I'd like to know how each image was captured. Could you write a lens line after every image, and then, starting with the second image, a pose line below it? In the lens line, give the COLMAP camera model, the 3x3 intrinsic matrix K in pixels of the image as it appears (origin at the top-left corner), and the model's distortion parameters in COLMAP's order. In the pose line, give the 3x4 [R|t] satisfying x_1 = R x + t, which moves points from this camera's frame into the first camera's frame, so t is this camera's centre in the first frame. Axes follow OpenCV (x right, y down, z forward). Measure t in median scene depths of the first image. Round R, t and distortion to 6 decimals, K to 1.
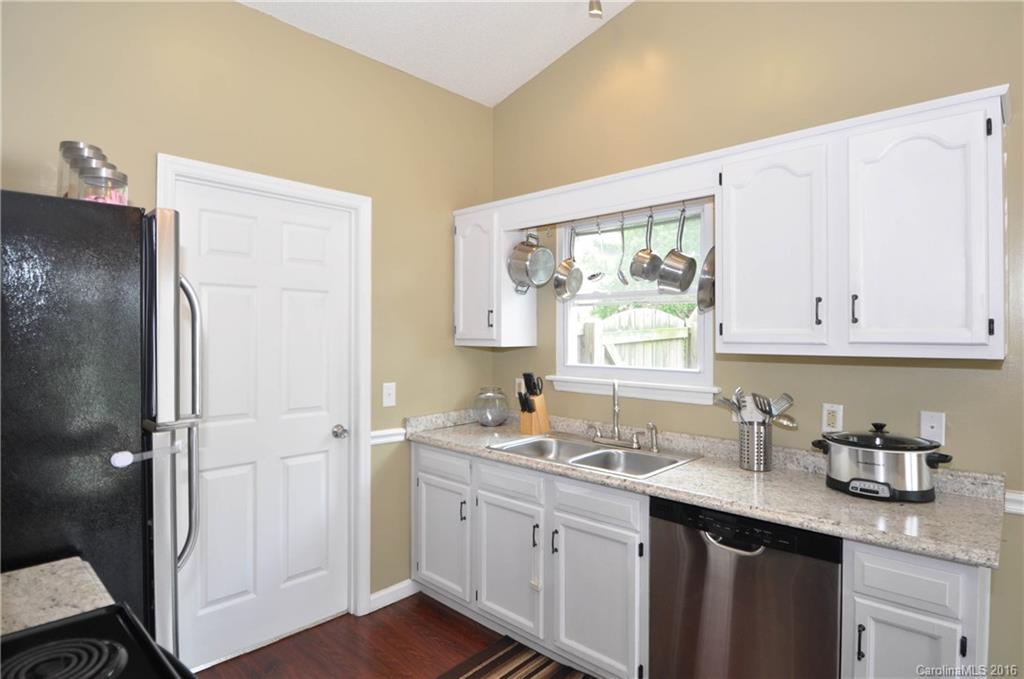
lens RADIAL K [[544.7, 0, 512.0], [0, 544.7, 339.5], [0, 0, 1]] dist [-0.026796, -0.001668]
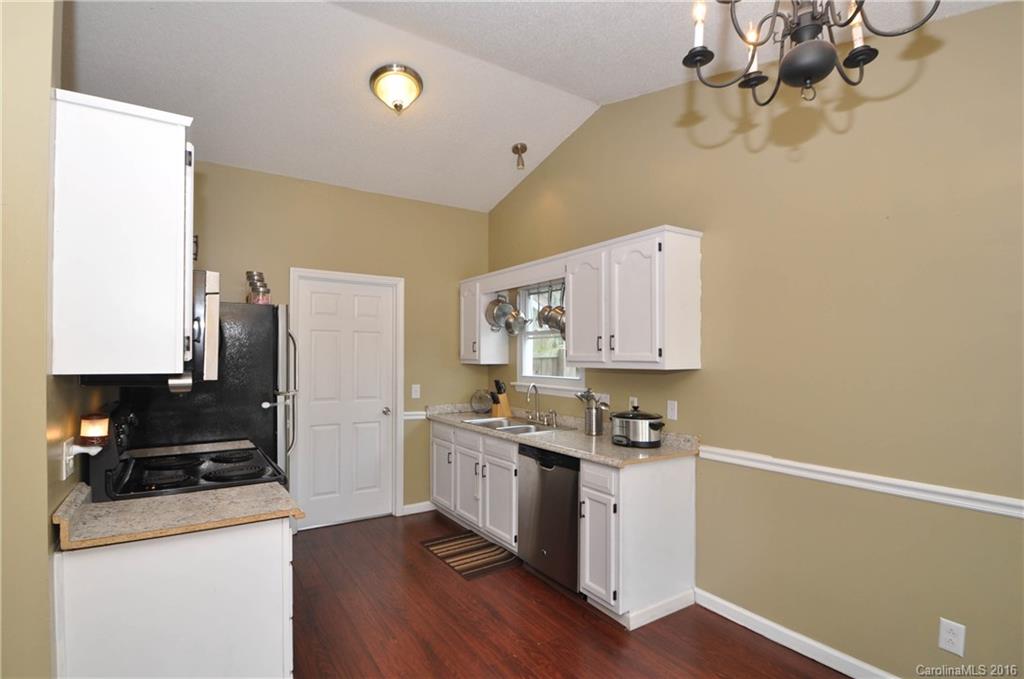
lens RADIAL K [[481.3, 0, 512.0], [0, 481.3, 364.2], [0, 0, 1]] dist [-0.061895, 0.000047]
pose [[0.976194, 0.005585, -0.216827, 0.429571], [-0.004575, 0.999976, 0.005160, 0.006833], [0.216851, -0.004046, 0.976196, -0.446955]]
